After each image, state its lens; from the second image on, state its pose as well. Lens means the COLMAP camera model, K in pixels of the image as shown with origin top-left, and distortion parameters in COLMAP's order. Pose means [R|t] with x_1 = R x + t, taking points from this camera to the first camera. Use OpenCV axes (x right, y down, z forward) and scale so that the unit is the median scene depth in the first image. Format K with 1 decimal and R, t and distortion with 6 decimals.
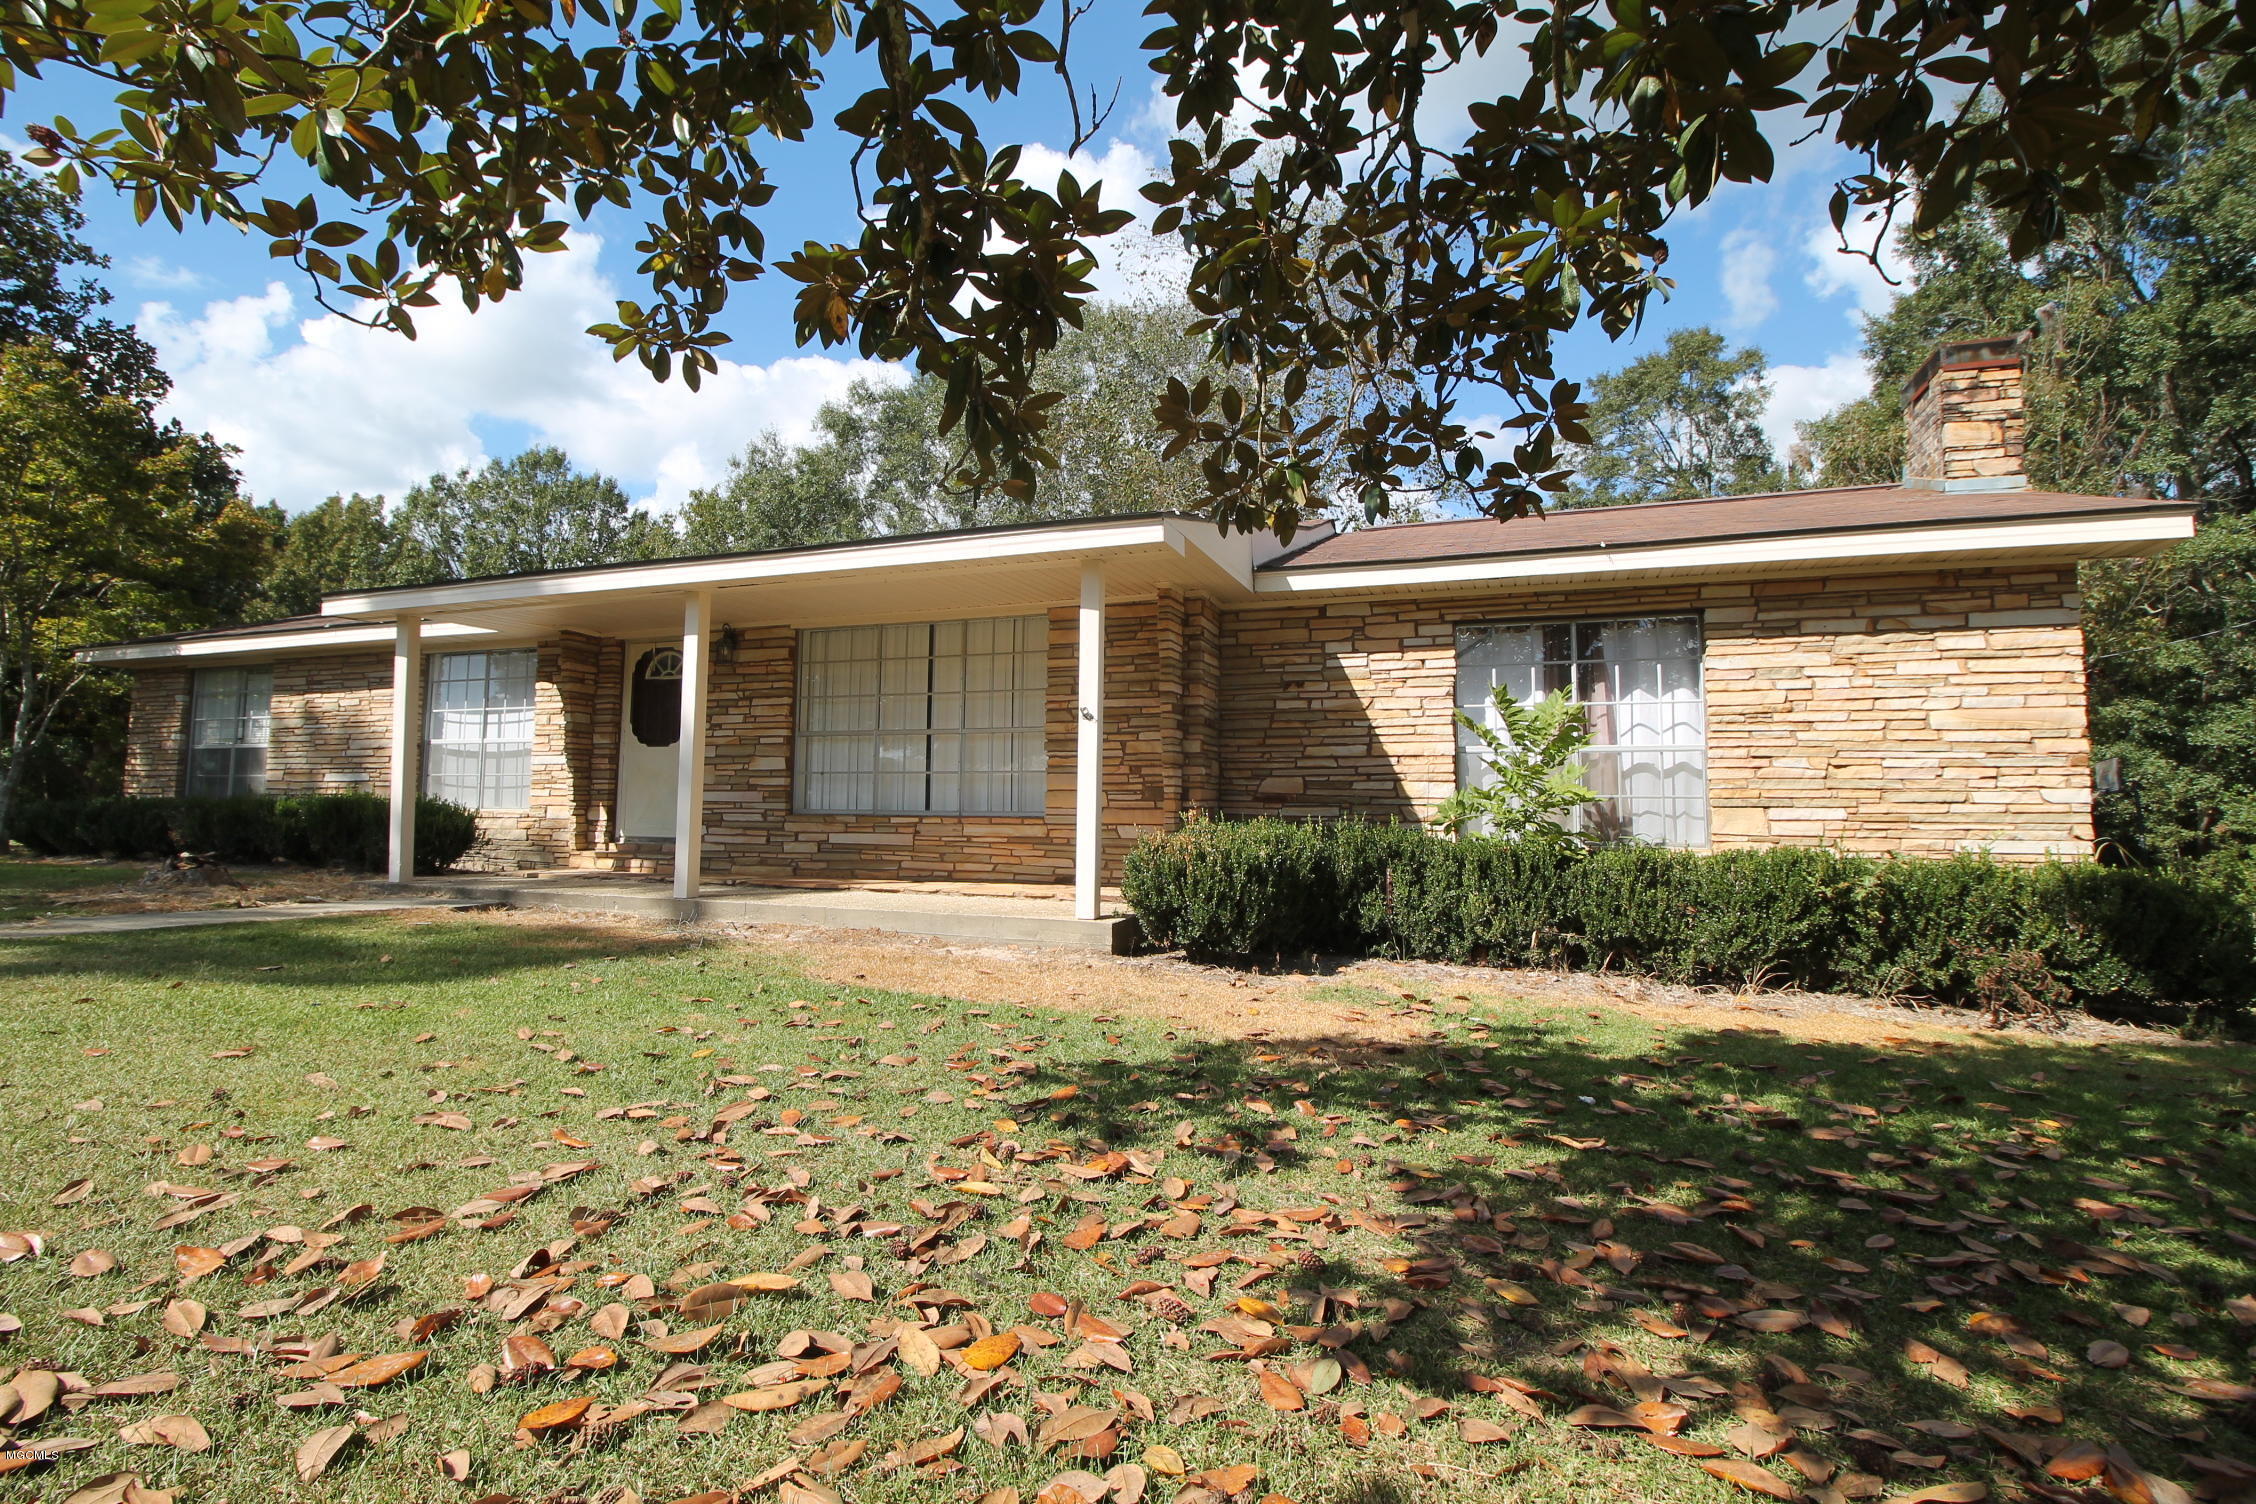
lens RADIAL K [[1065.6, 0, 1126.5], [0, 1065.6, 756.5], [0, 0, 1]] dist [0.000203, -0.014901]
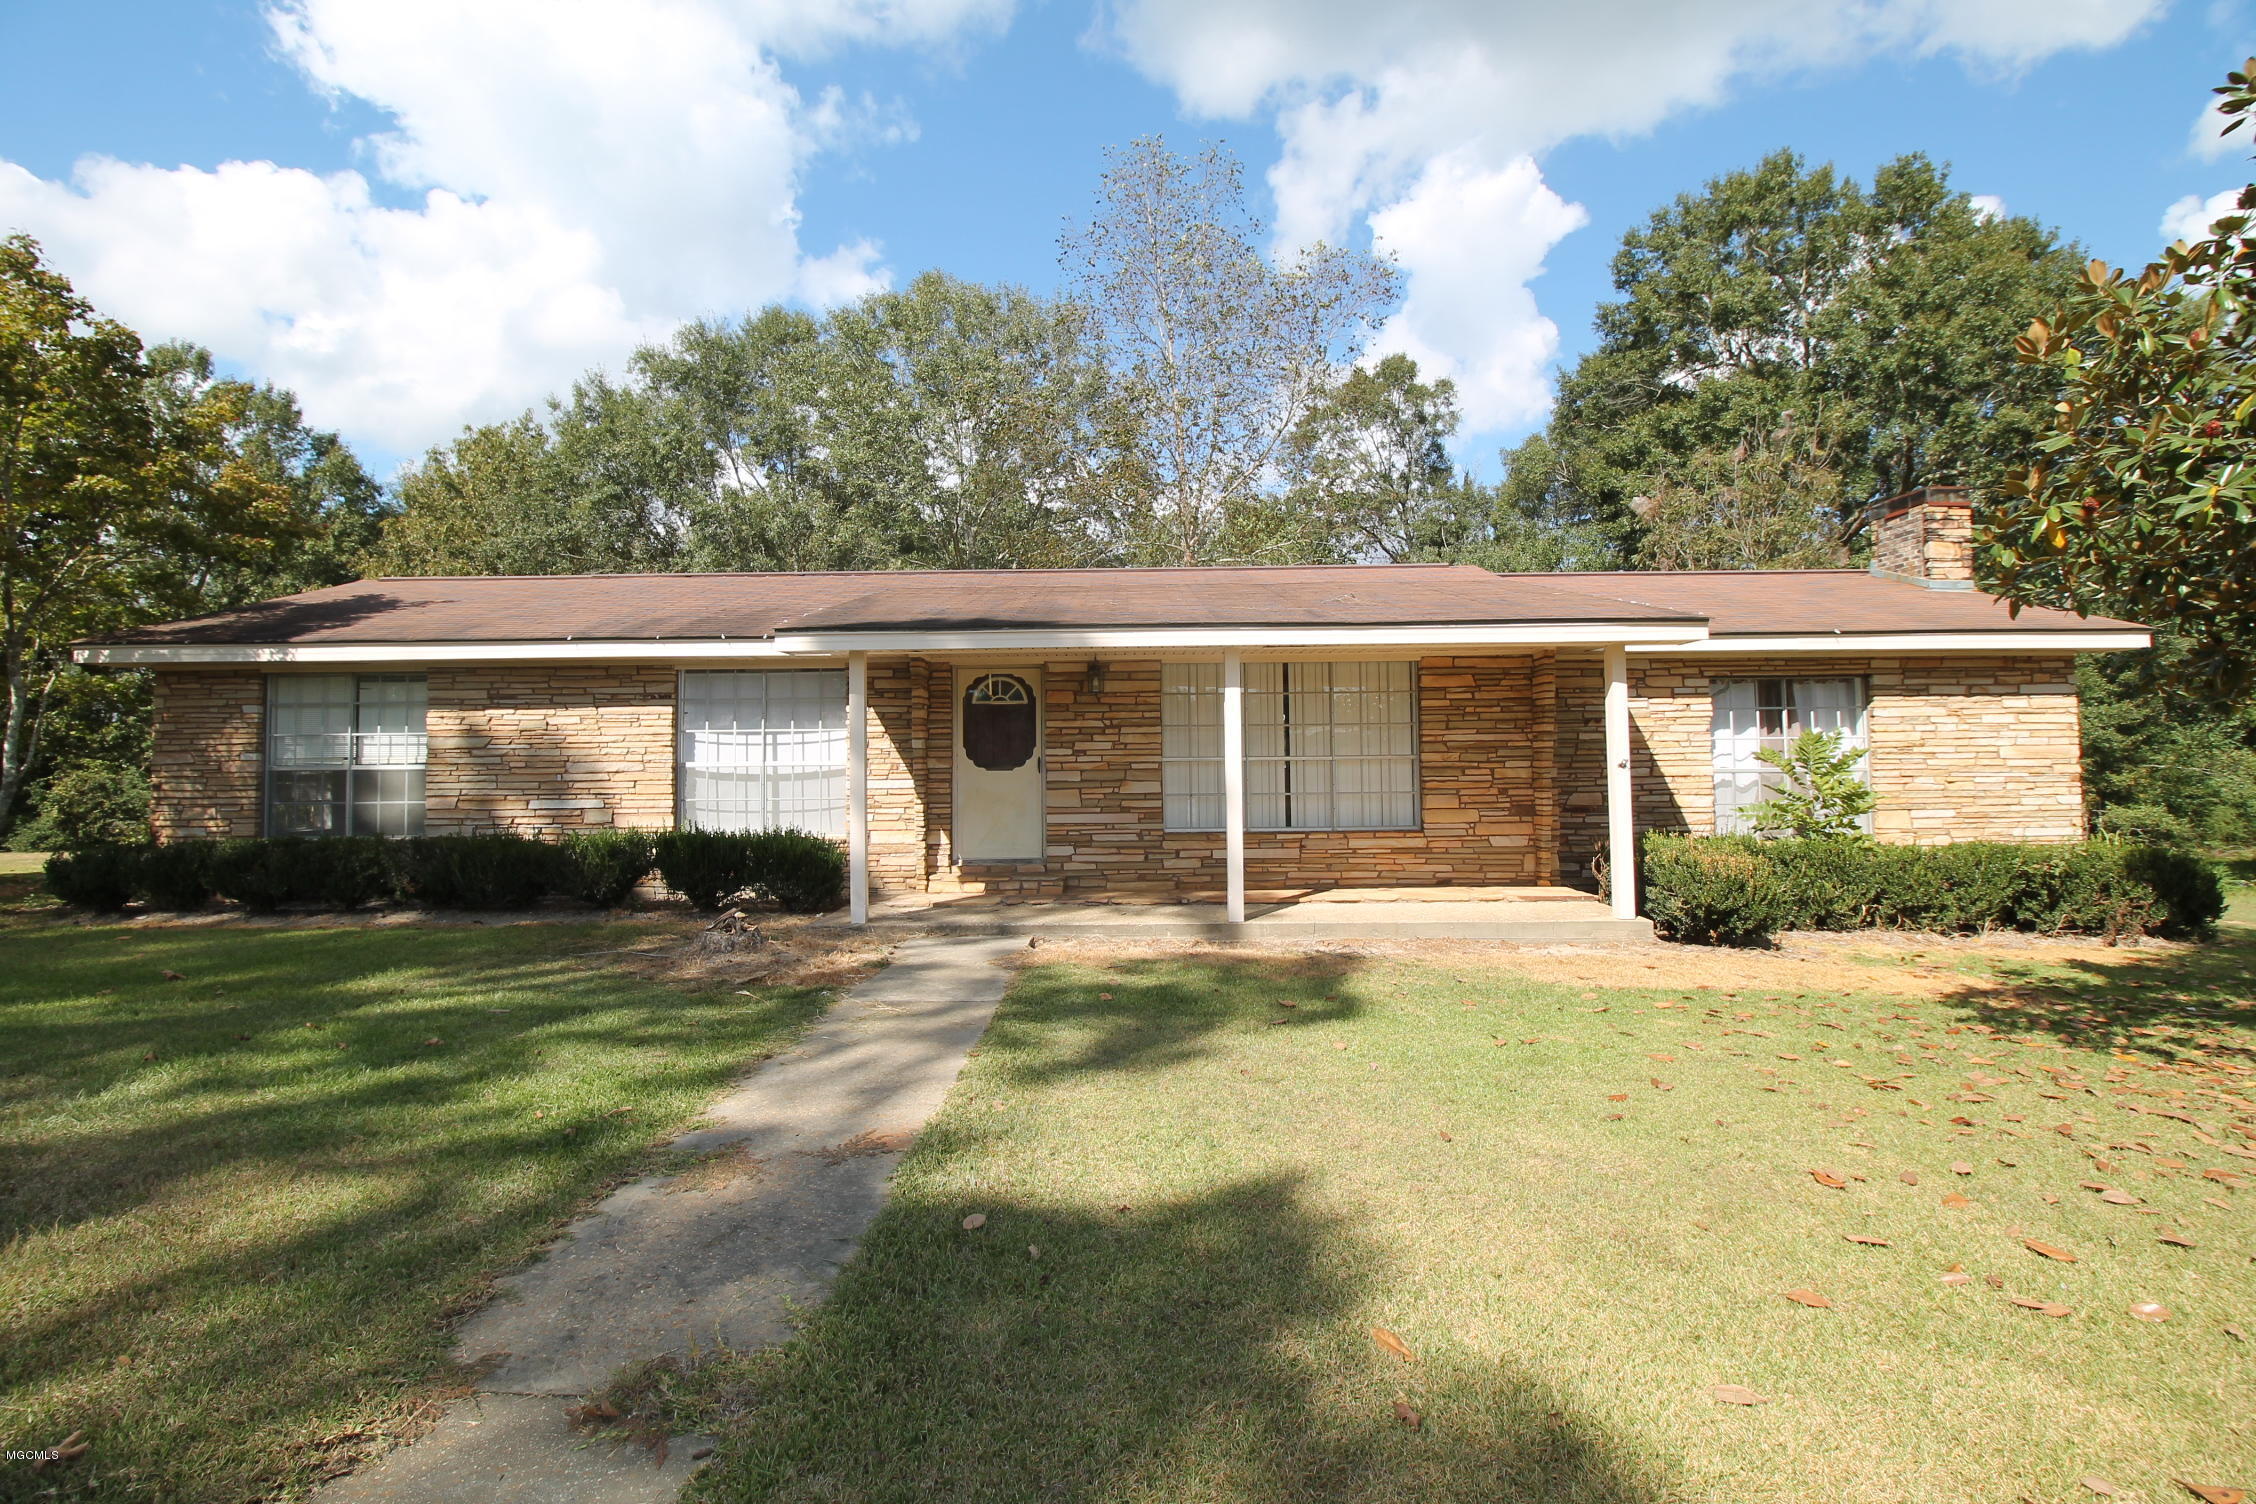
lens RADIAL K [[1061.0, 0, 1120.4], [0, 1061.0, 742.3], [0, 0, 1]] dist [0.000927, -0.014328]
pose [[0.936871, -0.013374, 0.349420, -0.890574], [0.001127, 0.999379, 0.035229, -0.093728], [-0.349674, -0.032612, 0.936304, -0.003135]]
